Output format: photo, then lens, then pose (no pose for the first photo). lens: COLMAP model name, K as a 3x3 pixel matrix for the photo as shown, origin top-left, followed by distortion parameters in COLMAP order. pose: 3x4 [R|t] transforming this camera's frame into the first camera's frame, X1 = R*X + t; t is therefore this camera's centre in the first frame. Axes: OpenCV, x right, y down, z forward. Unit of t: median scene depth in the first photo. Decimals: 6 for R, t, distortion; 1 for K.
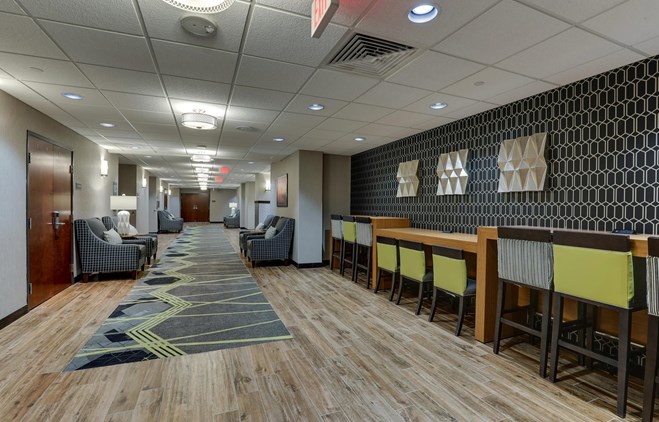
lens RADIAL K [[311.8, 0, 331.0], [0, 311.8, 209.8], [0, 0, 1]] dist [-0.010991, 0.002999]
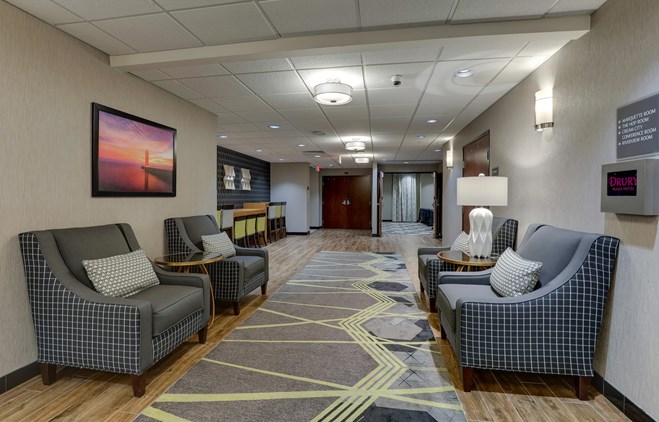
lens RADIAL K [[311.8, 0, 327.8], [0, 311.8, 207.7], [0, 0, 1]] dist [-0.010991, 0.002999]
pose [[-0.847415, -0.014587, 0.530731, -0.925649], [0.003424, 0.999452, 0.032938, -0.004858], [-0.530921, 0.029729, -0.846900, 1.859061]]
